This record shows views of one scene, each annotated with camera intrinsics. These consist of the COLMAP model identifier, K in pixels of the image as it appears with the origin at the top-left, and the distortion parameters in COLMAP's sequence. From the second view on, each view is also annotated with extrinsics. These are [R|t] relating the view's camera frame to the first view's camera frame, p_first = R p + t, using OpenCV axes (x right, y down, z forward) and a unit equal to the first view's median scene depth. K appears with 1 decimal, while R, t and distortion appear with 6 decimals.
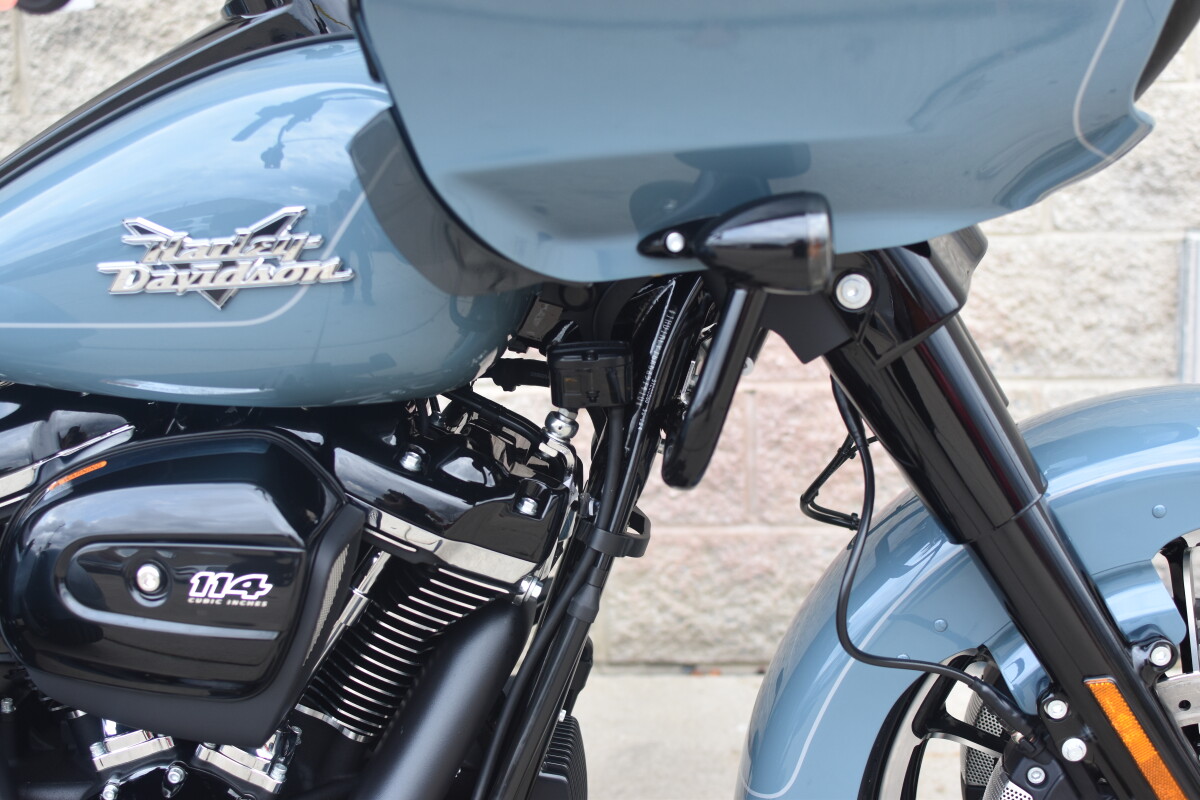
lens RADIAL K [[1831.8, 0, 600.3], [0, 1831.8, 399.0], [0, 0, 1]] dist [-0.152213, 0.000000]
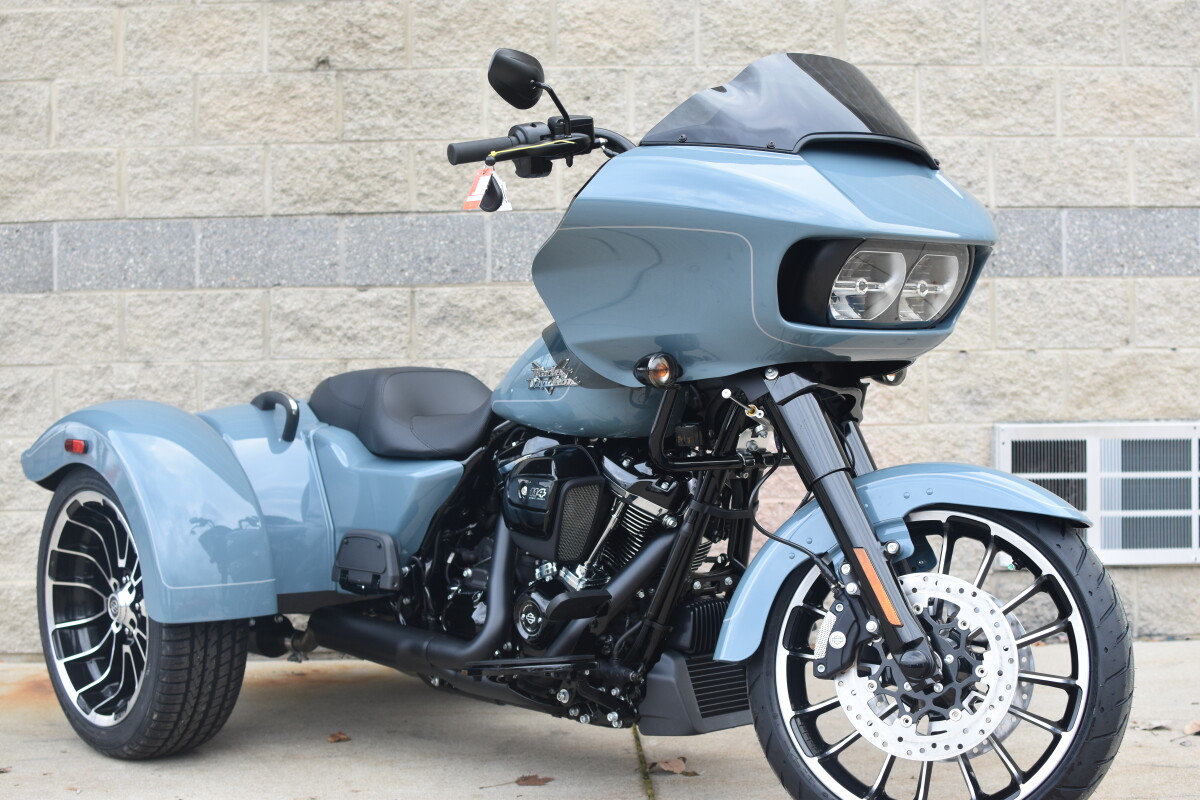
lens RADIAL K [[1831.8, 0, 596.9], [0, 1831.8, 385.0], [0, 0, 1]] dist [-0.152213, 0.000000]
pose [[0.996642, 0.013648, 0.080731, -0.286571], [0.002114, 0.981392, -0.192005, 0.256860], [-0.081849, 0.191531, 0.978068, -0.977545]]
